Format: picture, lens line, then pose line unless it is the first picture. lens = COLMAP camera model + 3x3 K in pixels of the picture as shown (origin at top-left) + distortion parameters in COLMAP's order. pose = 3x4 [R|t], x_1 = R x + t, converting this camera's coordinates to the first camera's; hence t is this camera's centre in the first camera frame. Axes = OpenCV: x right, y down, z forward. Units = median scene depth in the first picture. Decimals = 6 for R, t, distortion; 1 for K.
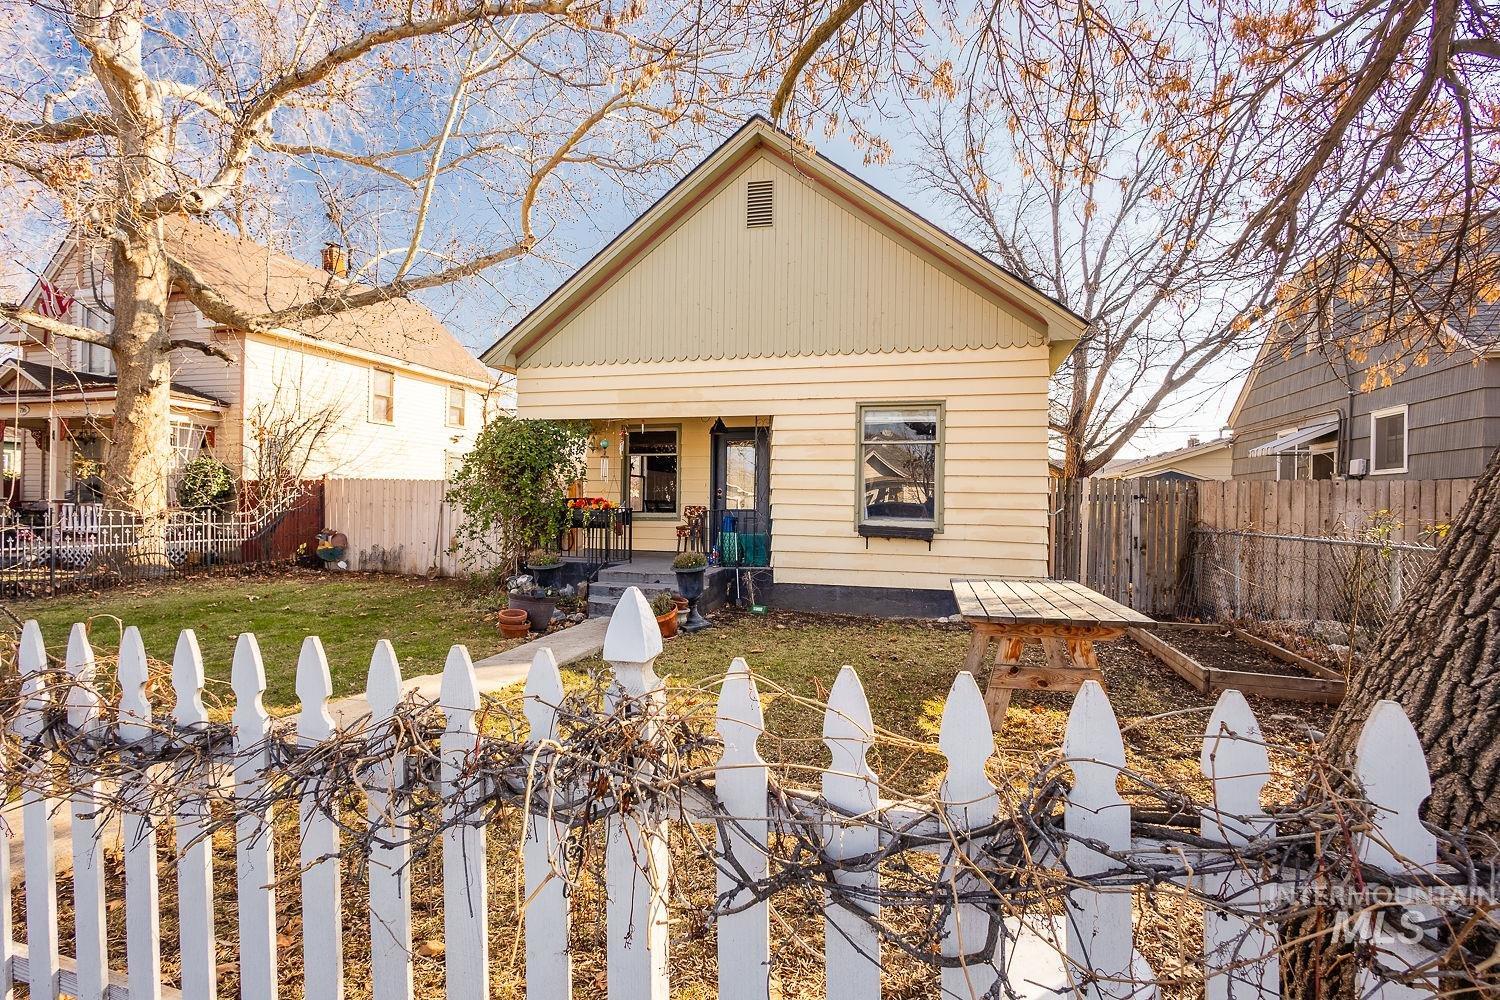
lens RADIAL K [[701.1, 0, 748.8], [0, 701.1, 502.6], [0, 0, 1]] dist [0.003314, 0.000460]
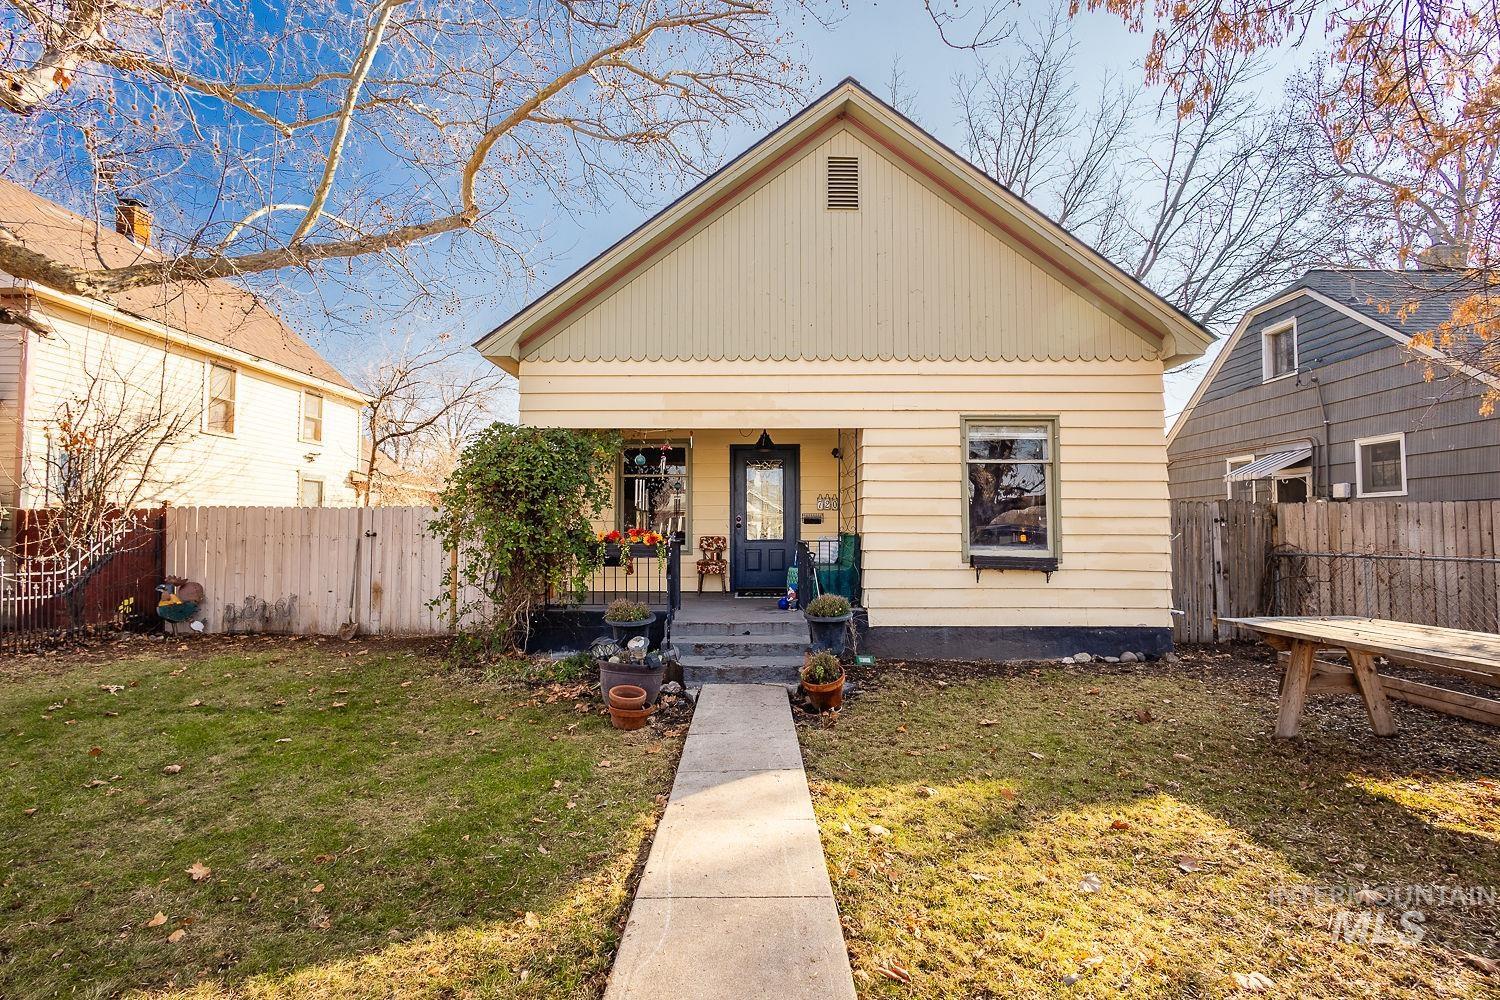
lens RADIAL K [[701.1, 0, 748.8], [0, 701.1, 502.6], [0, 0, 1]] dist [0.003314, 0.000460]
pose [[0.965590, -0.003616, 0.260045, -0.294137], [0.013758, 0.999213, -0.037191, -0.004590], [-0.259706, 0.039488, 0.964880, 0.200933]]
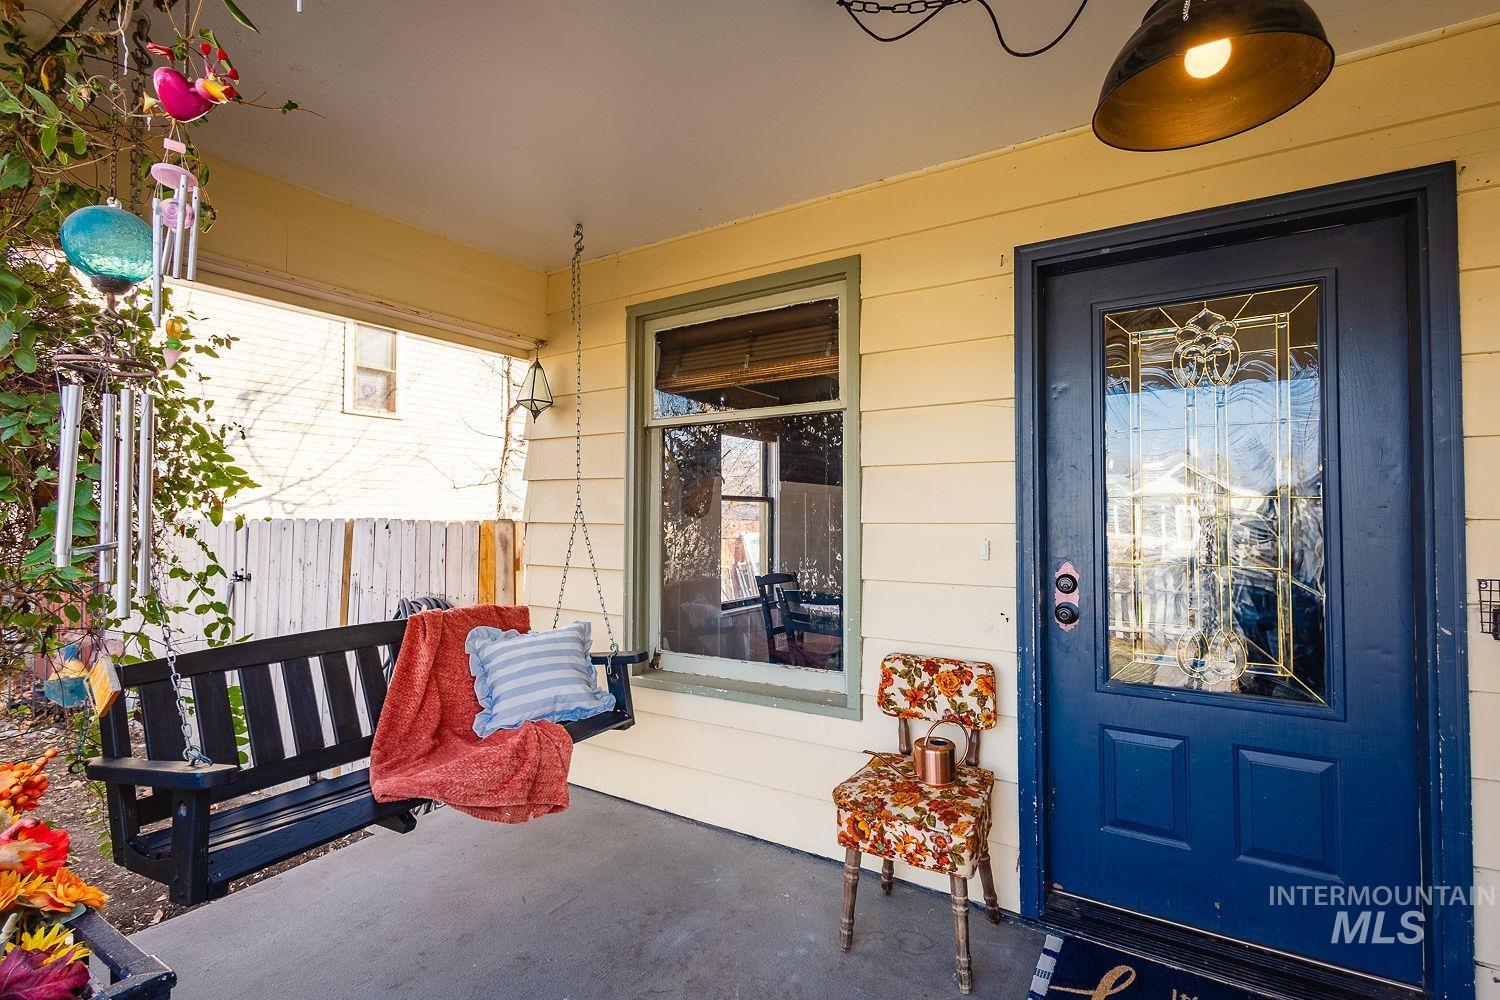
lens RADIAL K [[701.1, 0, 748.8], [0, 701.1, 502.6], [0, 0, 1]] dist [0.003314, 0.000460]
pose [[0.958640, -0.016988, -0.284114, -0.082431], [0.011907, 0.999737, -0.019601, -0.040122], [0.284373, 0.015407, 0.958590, 0.924553]]
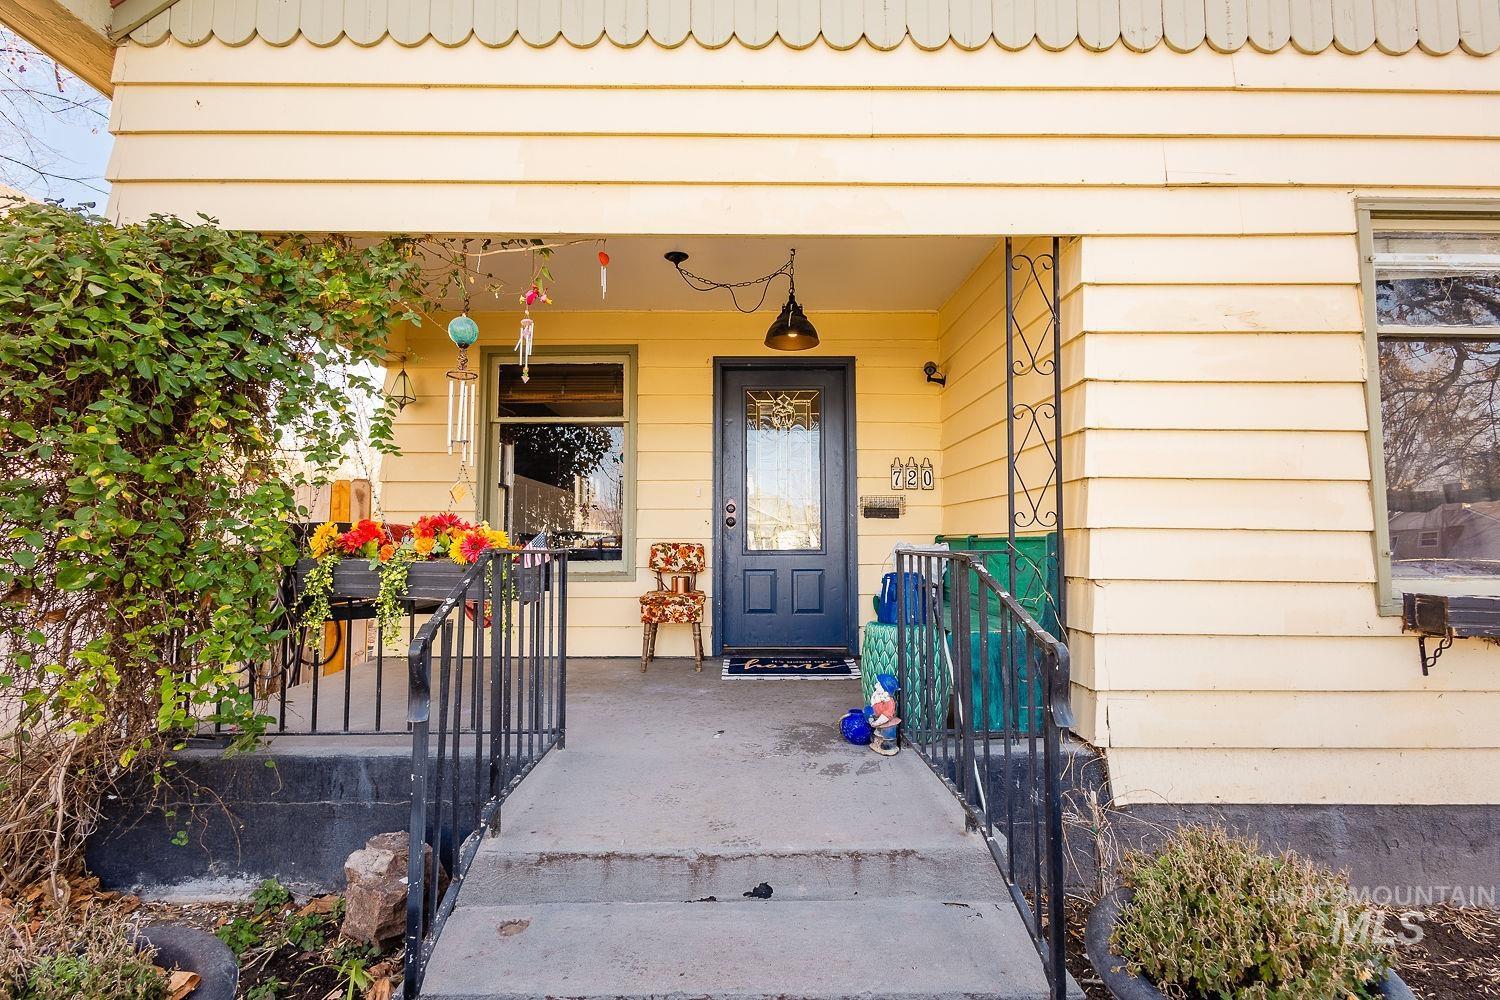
lens RADIAL K [[687.9, 0, 748.0], [0, 687.9, 506.3], [0, 0, 1]] dist [0.001102, -0.000025]
pose [[0.962597, 0.003686, 0.270911, -0.168495], [0.010658, 0.998618, -0.051457, 0.005357], [-0.270726, 0.052419, 0.961228, 0.698739]]
